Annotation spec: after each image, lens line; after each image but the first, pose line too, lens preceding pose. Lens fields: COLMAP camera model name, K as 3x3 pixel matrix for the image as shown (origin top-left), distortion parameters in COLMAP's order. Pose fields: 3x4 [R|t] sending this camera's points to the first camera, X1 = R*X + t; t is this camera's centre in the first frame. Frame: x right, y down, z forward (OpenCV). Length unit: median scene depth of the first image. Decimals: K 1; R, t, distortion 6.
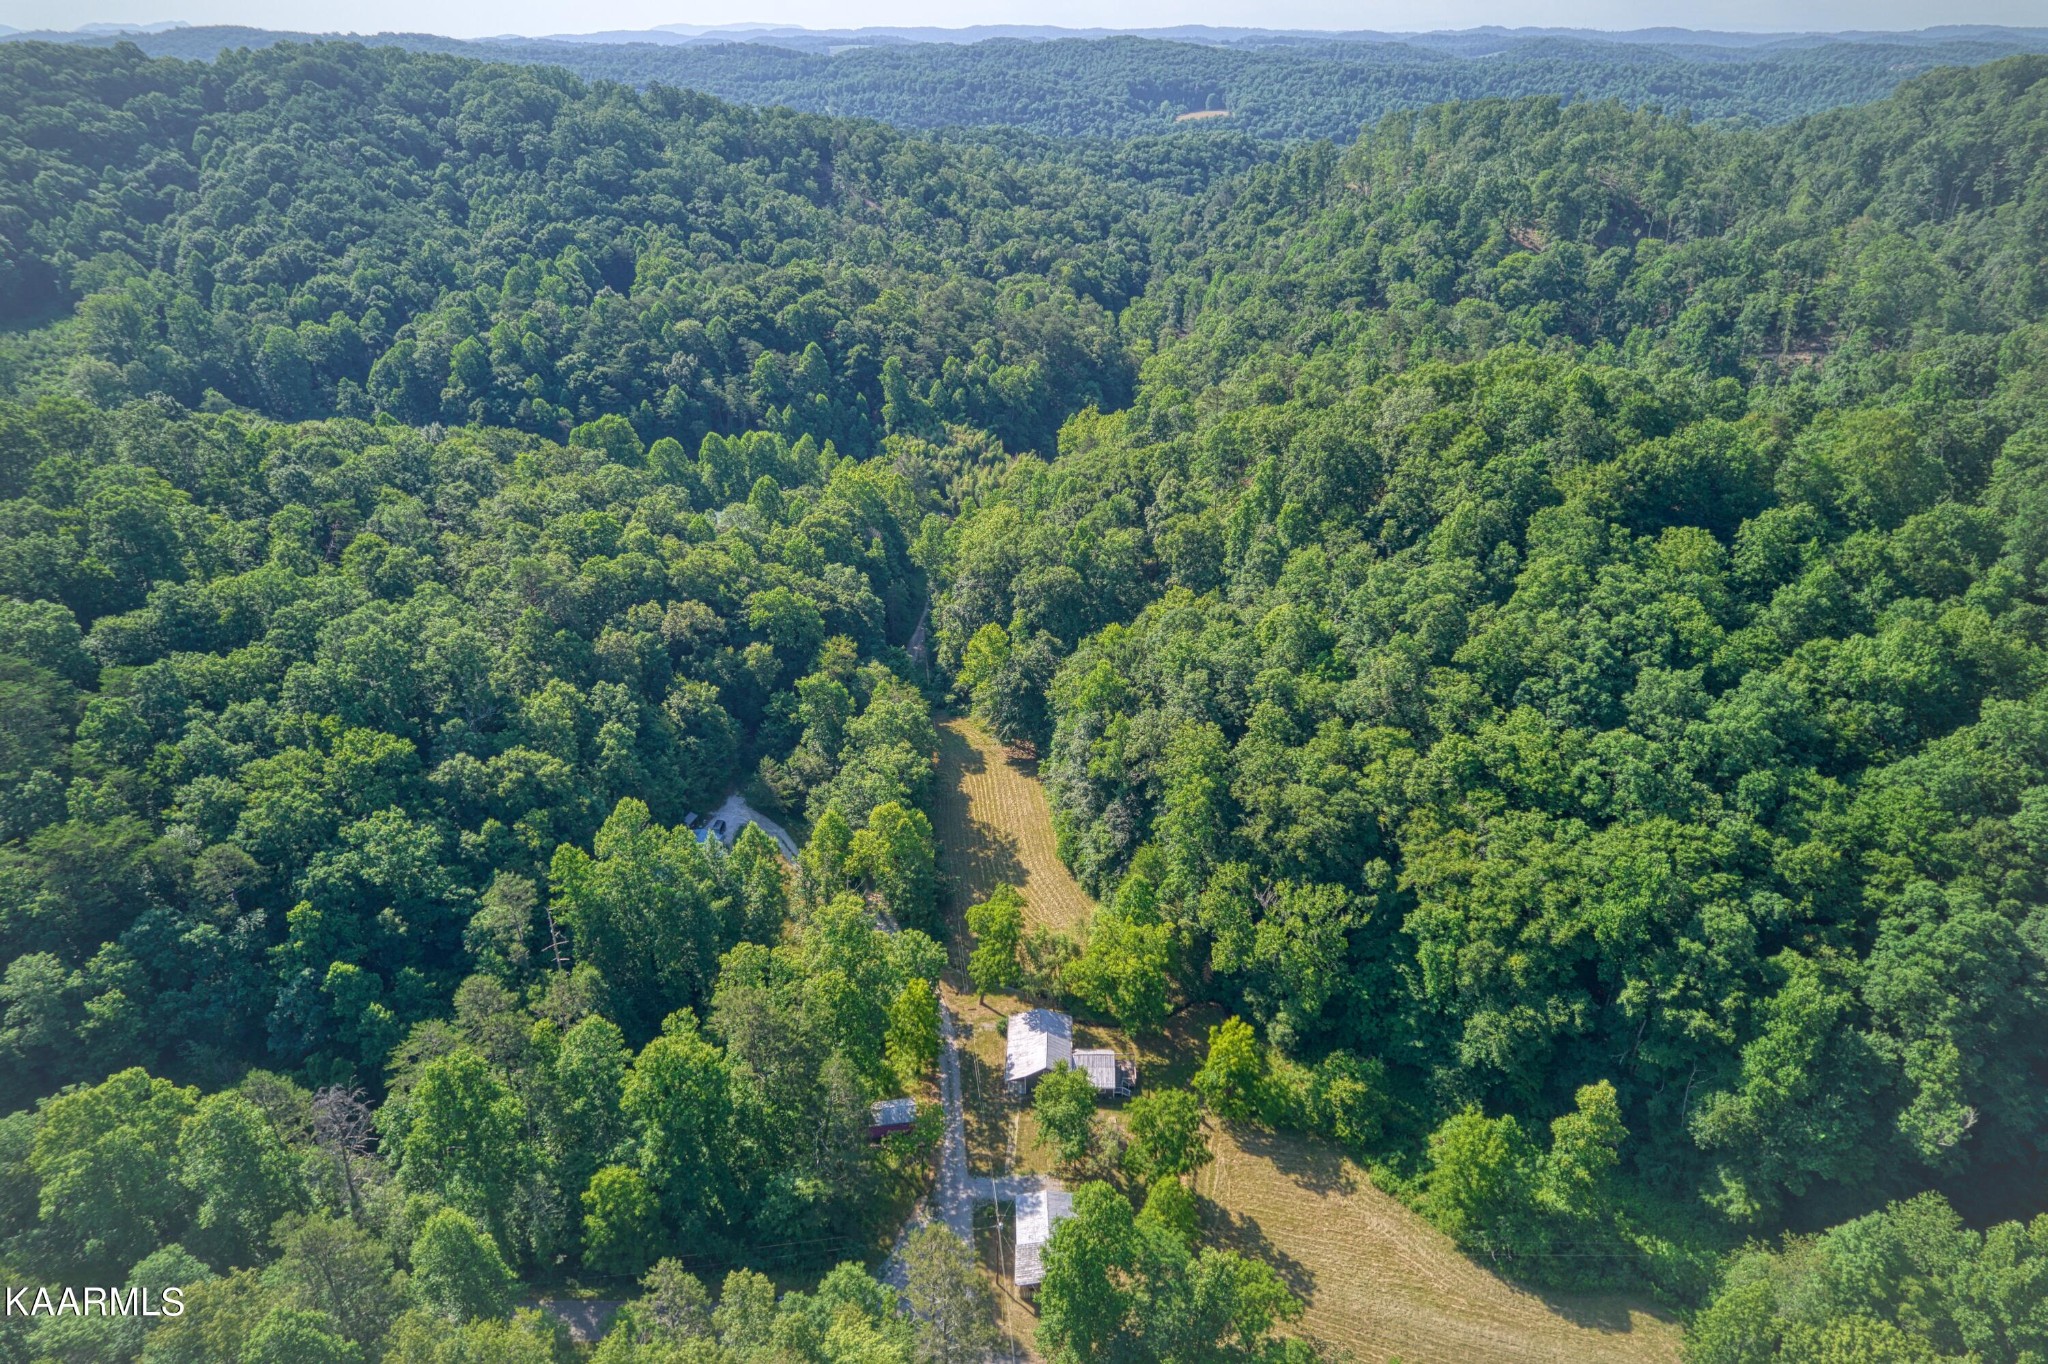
lens RADIAL K [[1306.0, 0, 1030.4], [0, 1306.0, 667.8], [0, 0, 1]] dist [-0.068526, 0.054422]
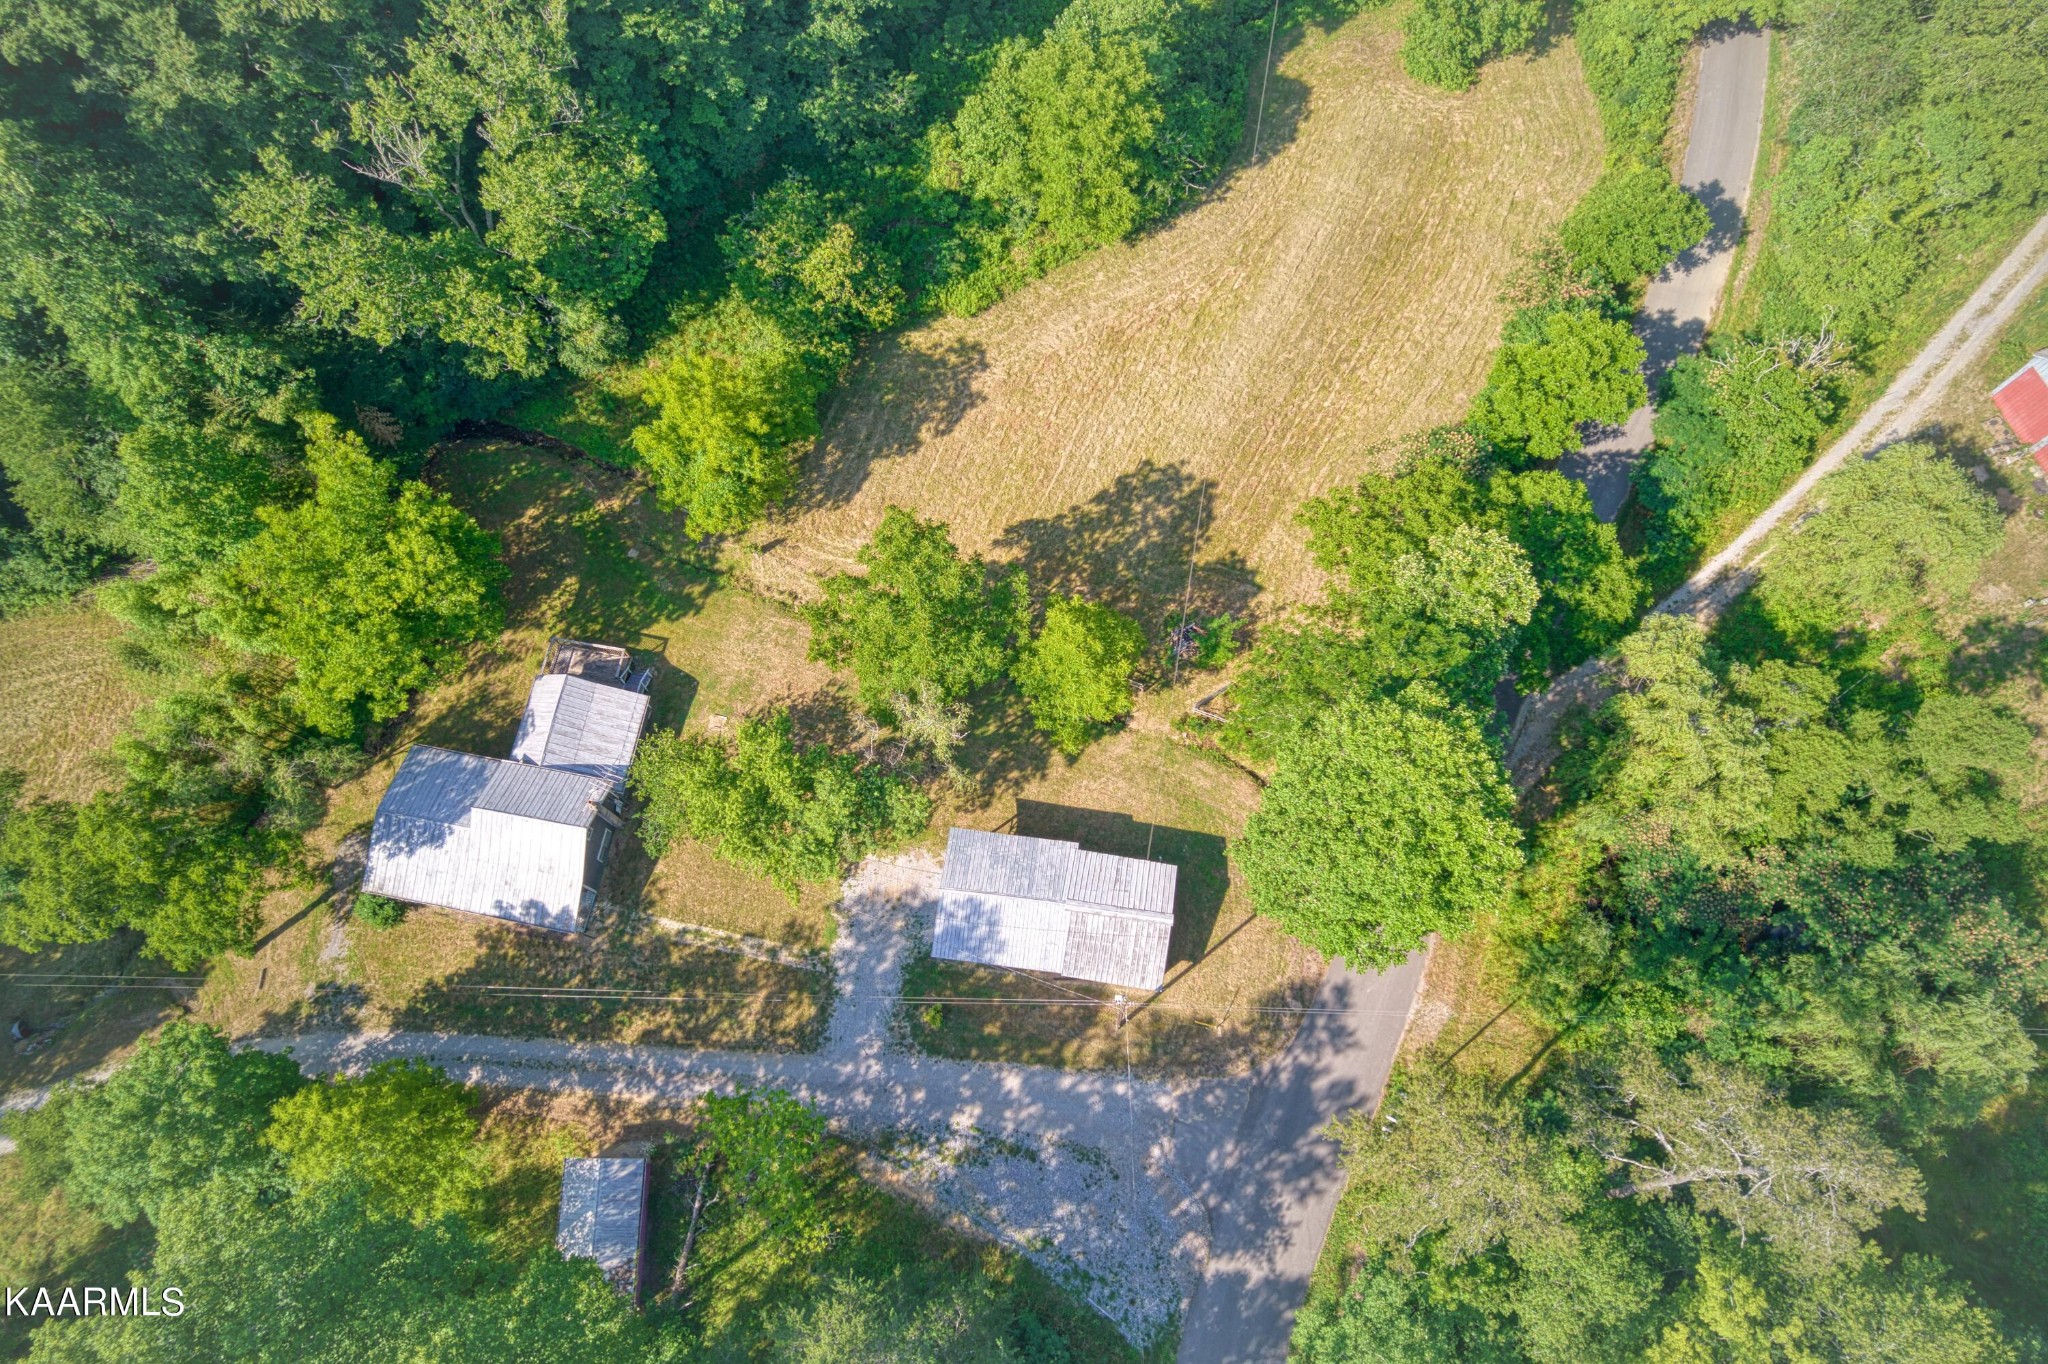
lens RADIAL K [[1306.0, 0, 1030.4], [0, 1306.0, 667.8], [0, 0, 1]] dist [-0.068526, 0.054422]
pose [[0.151938, -0.929264, 0.336723, -0.063131], [0.438643, 0.368688, 0.819550, 0.003321], [-0.885724, 0.023180, 0.463633, 0.702871]]
